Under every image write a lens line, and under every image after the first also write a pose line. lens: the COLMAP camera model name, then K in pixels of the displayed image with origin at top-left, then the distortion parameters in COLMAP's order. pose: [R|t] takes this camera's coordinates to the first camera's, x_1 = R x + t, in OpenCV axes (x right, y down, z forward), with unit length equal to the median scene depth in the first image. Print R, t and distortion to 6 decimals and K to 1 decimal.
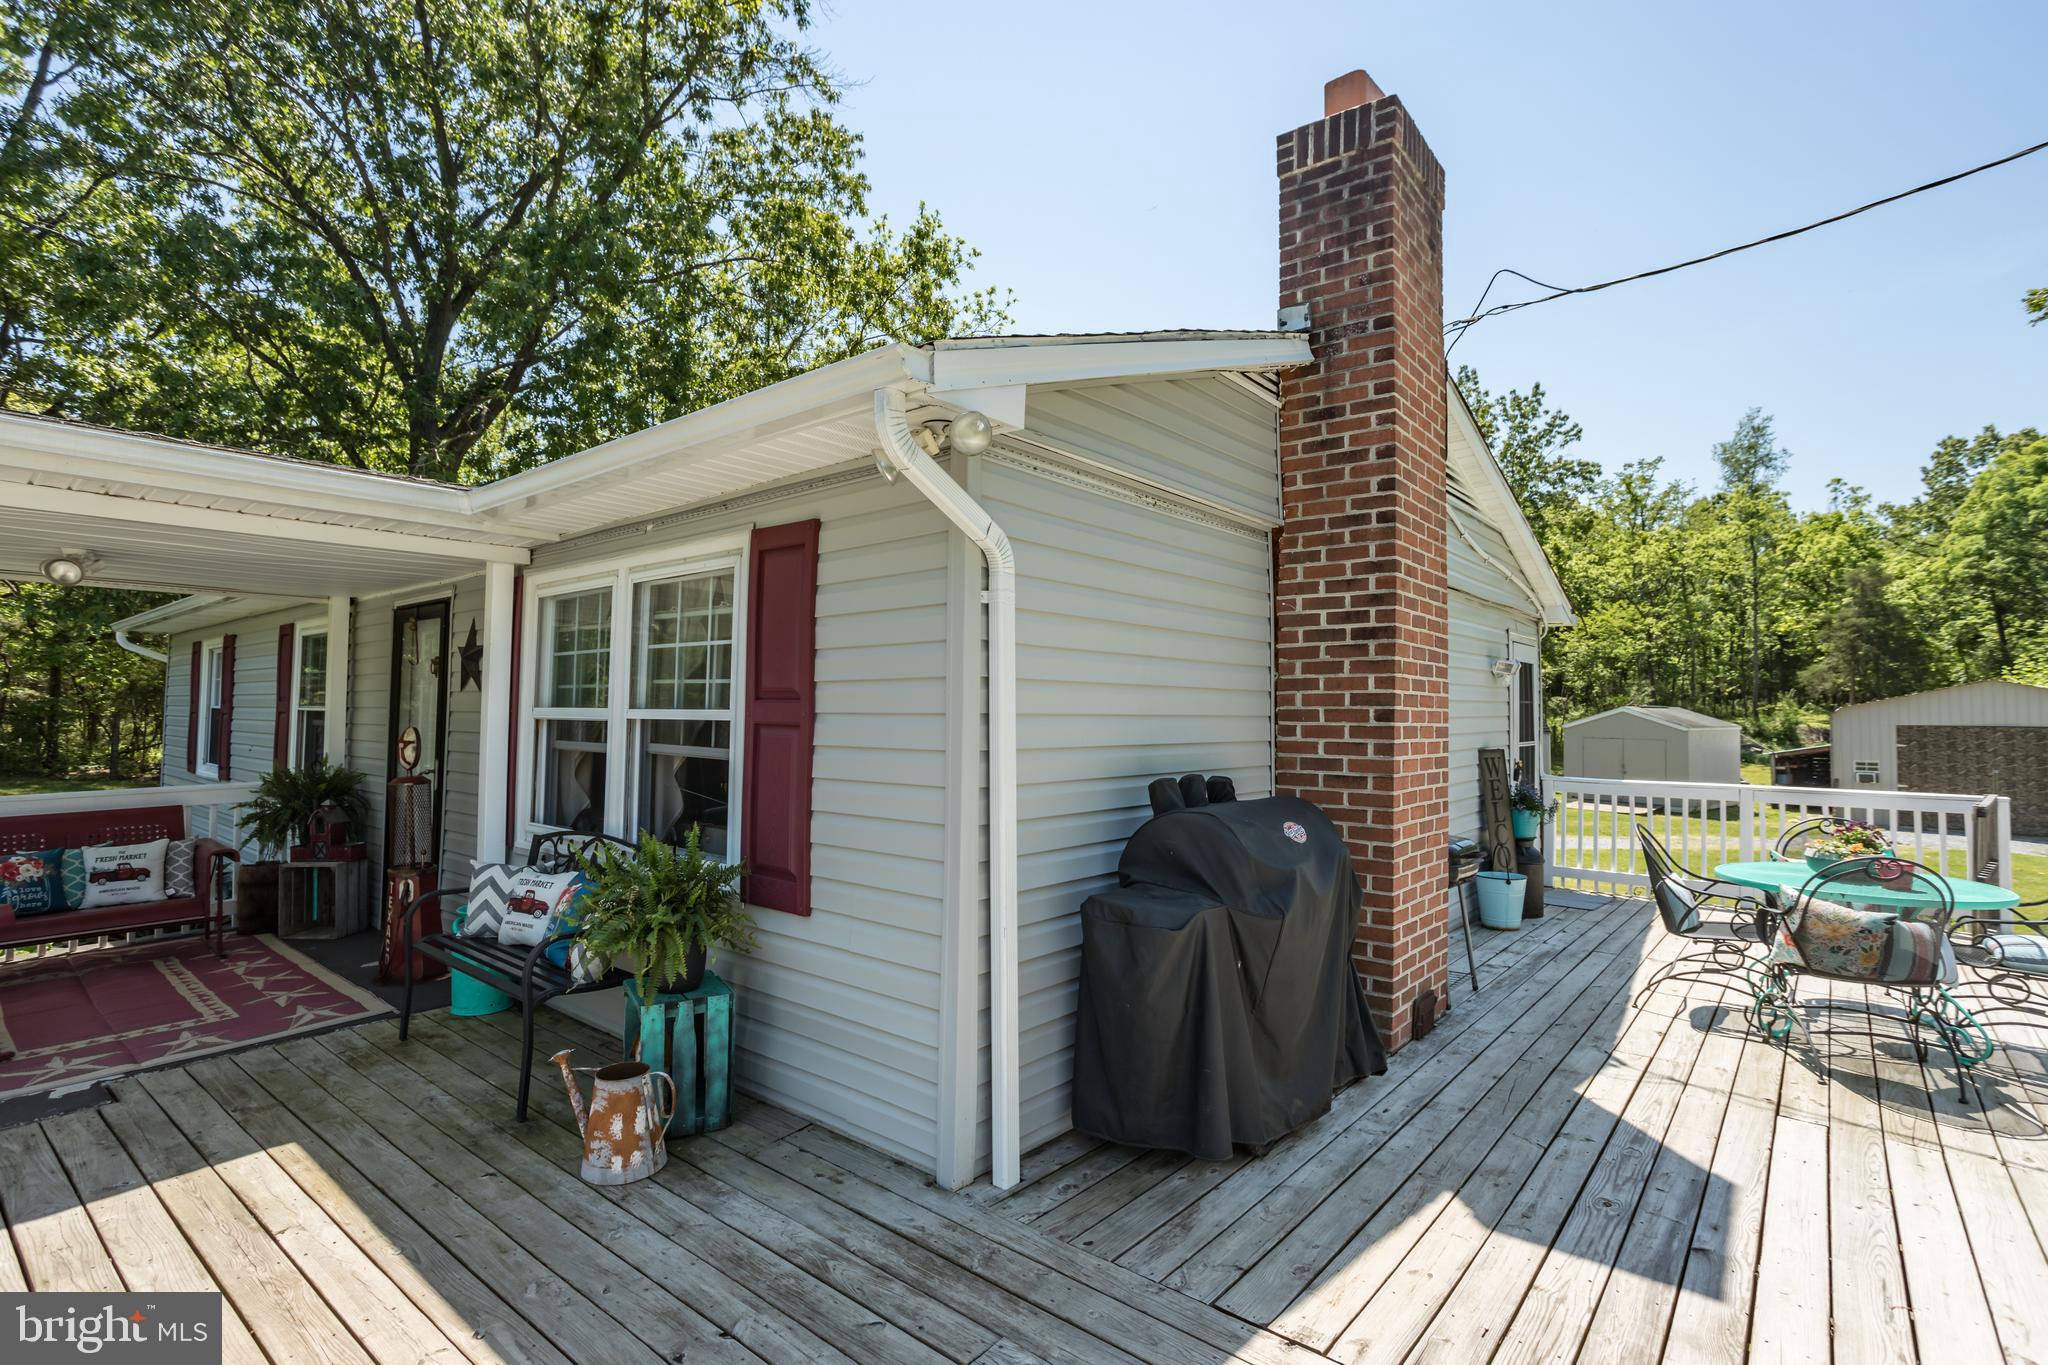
lens RADIAL K [[1006.4, 0, 1020.1], [0, 1006.4, 677.9], [0, 0, 1]] dist [-0.055963, 0.037241]
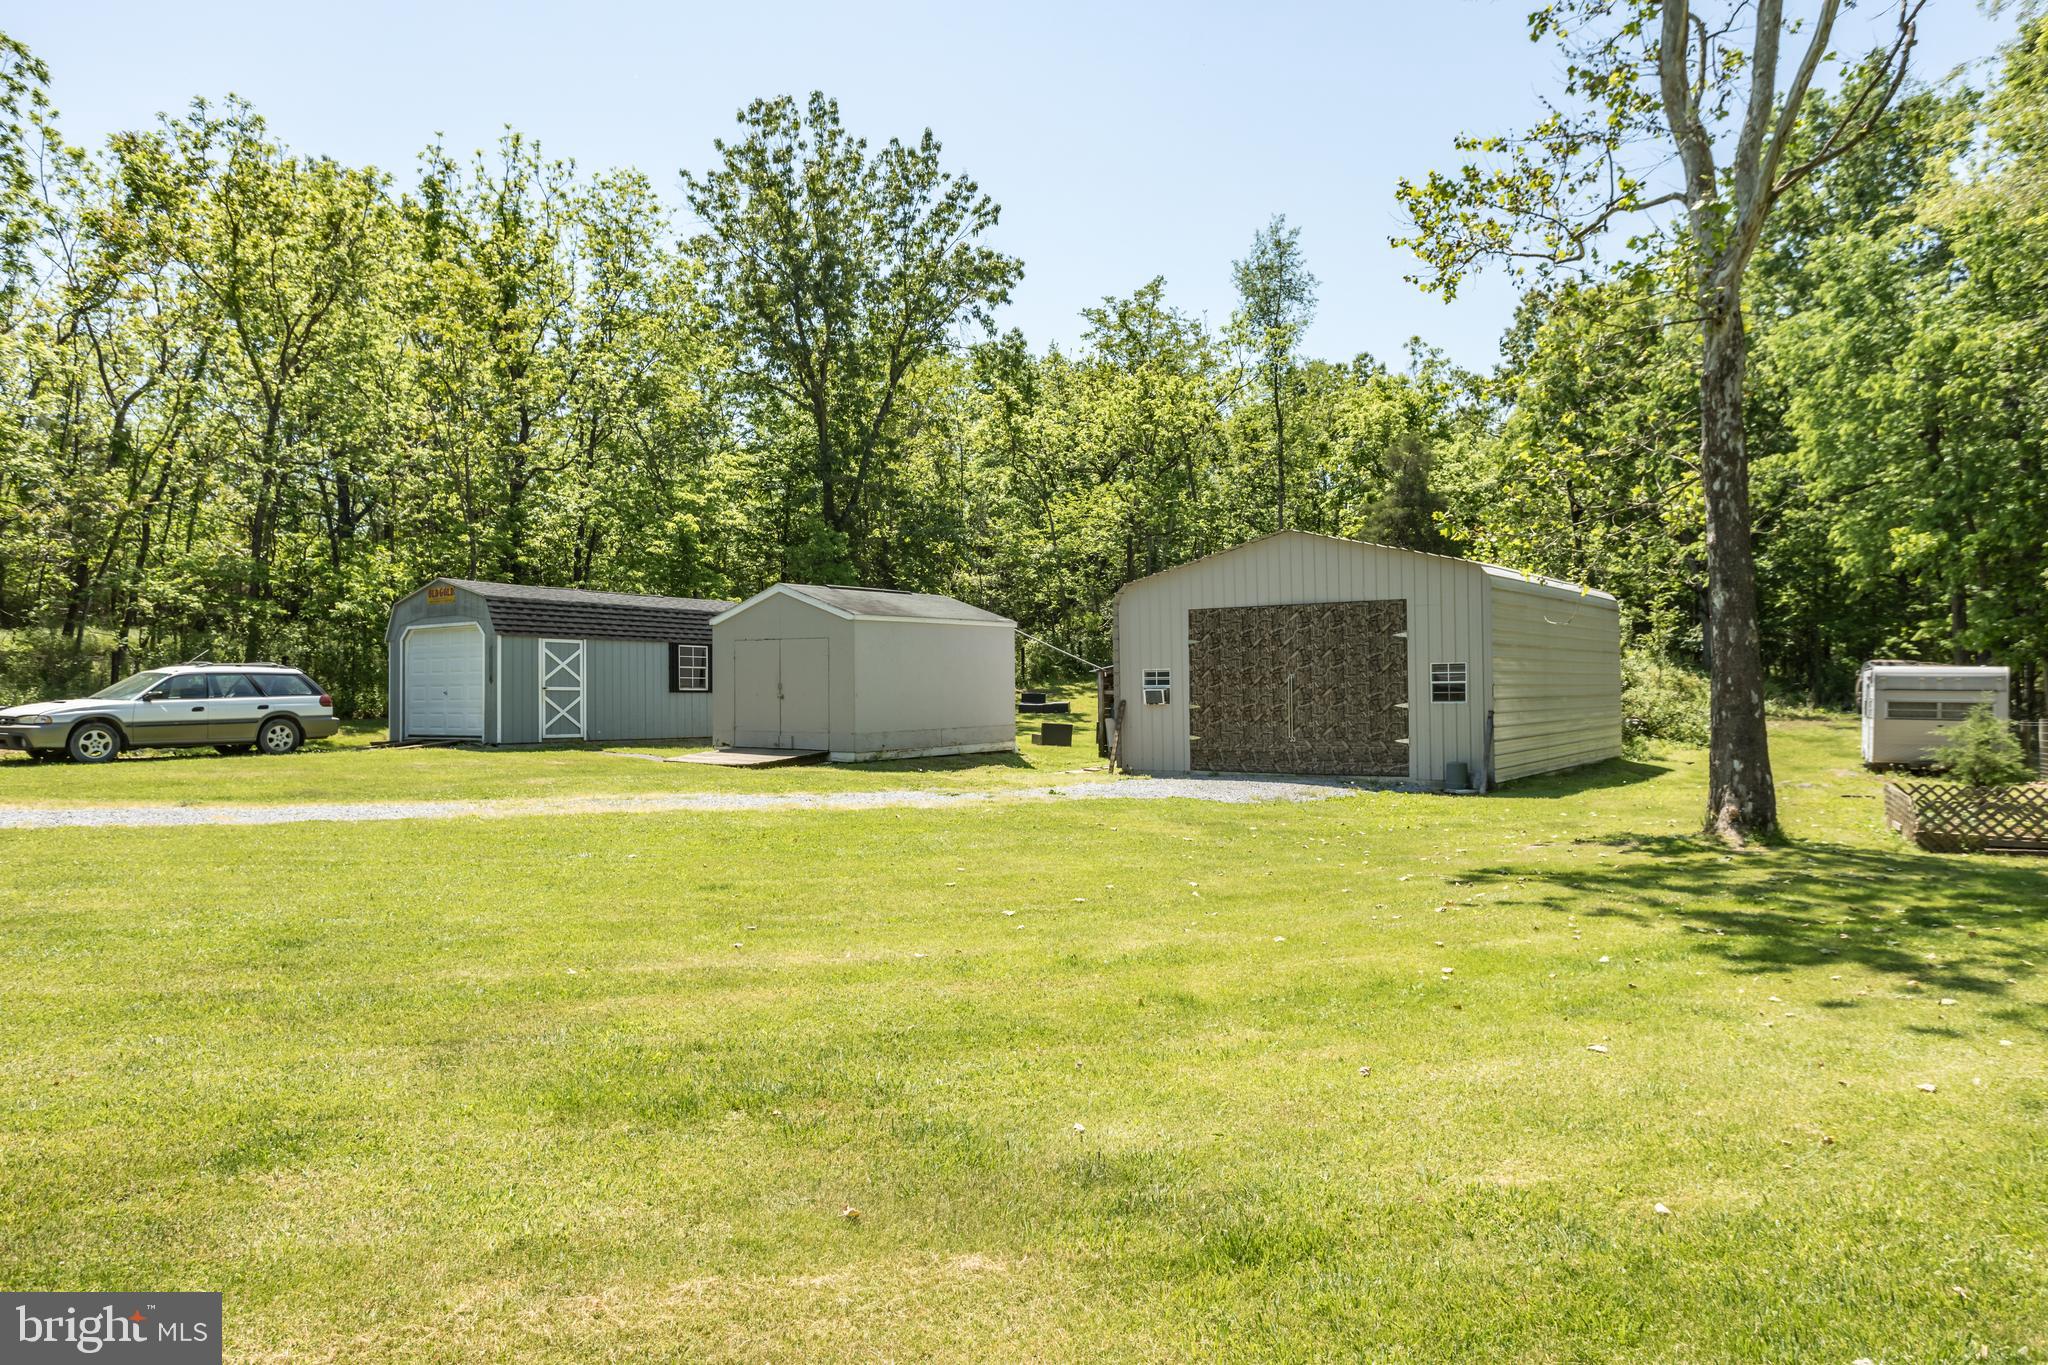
lens RADIAL K [[1323.0, 0, 1024.0], [0, 1323.0, 682.5], [0, 0, 1]] dist [-0.003353, -0.000554]
pose [[0.956992, -0.017169, 0.289606, 3.286915], [0.007841, 0.999413, 0.033340, 0.391937], [-0.290009, -0.029636, 0.956565, 1.394935]]
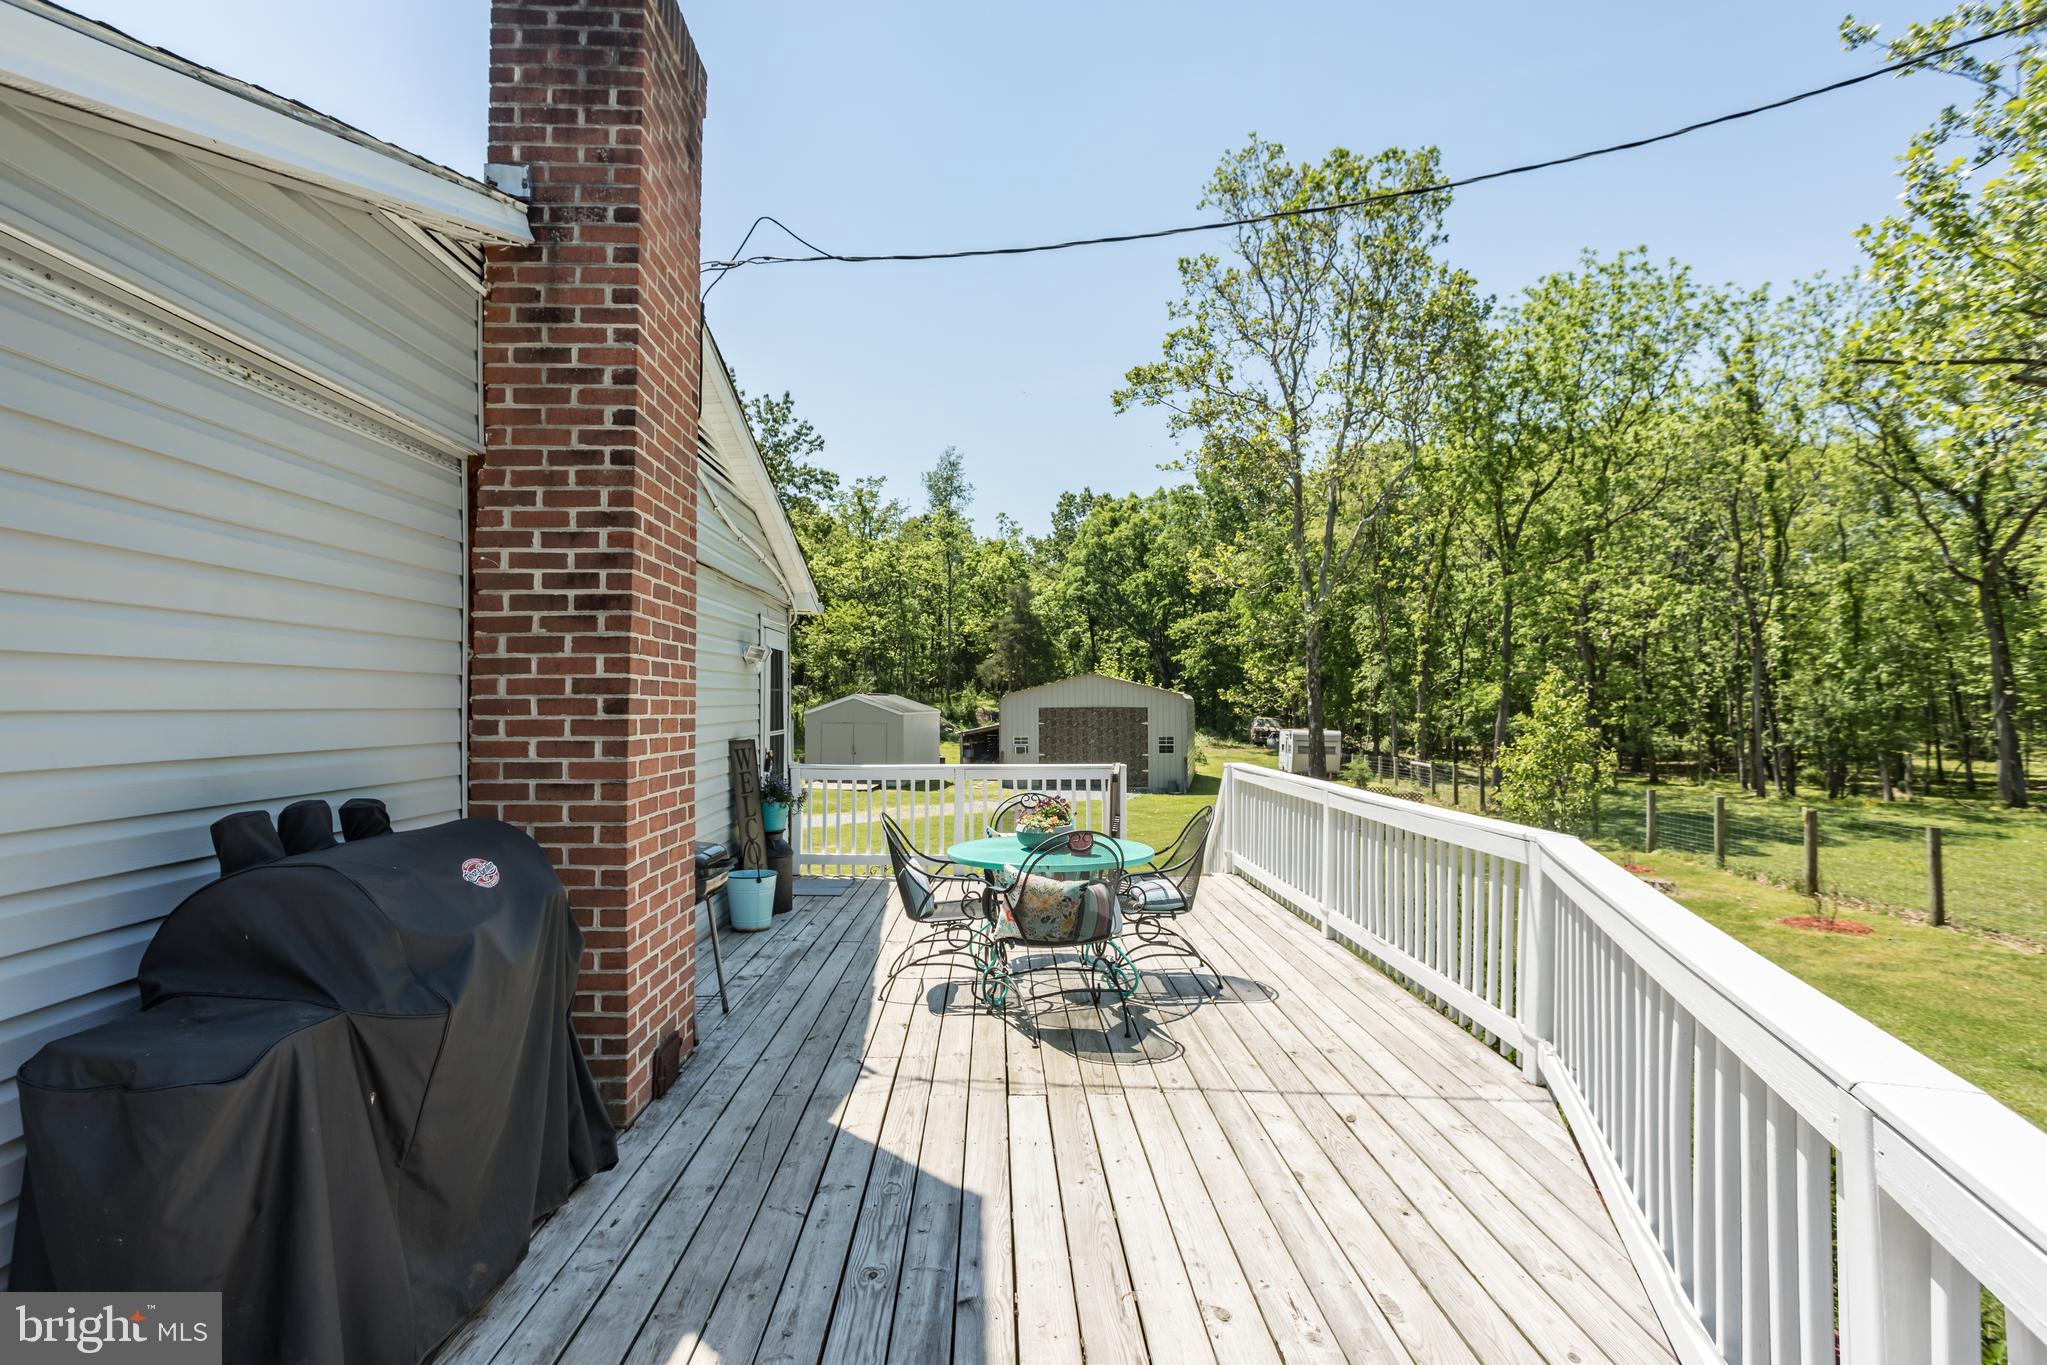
lens RADIAL K [[1005.9, 0, 1019.6], [0, 1005.9, 677.9], [0, 0, 1]] dist [-0.055963, 0.037241]
pose [[0.756439, 0.005741, 0.654040, 0.083462], [-0.013345, 0.999889, 0.006657, 0.005242], [-0.653929, -0.013764, 0.756431, 0.180168]]
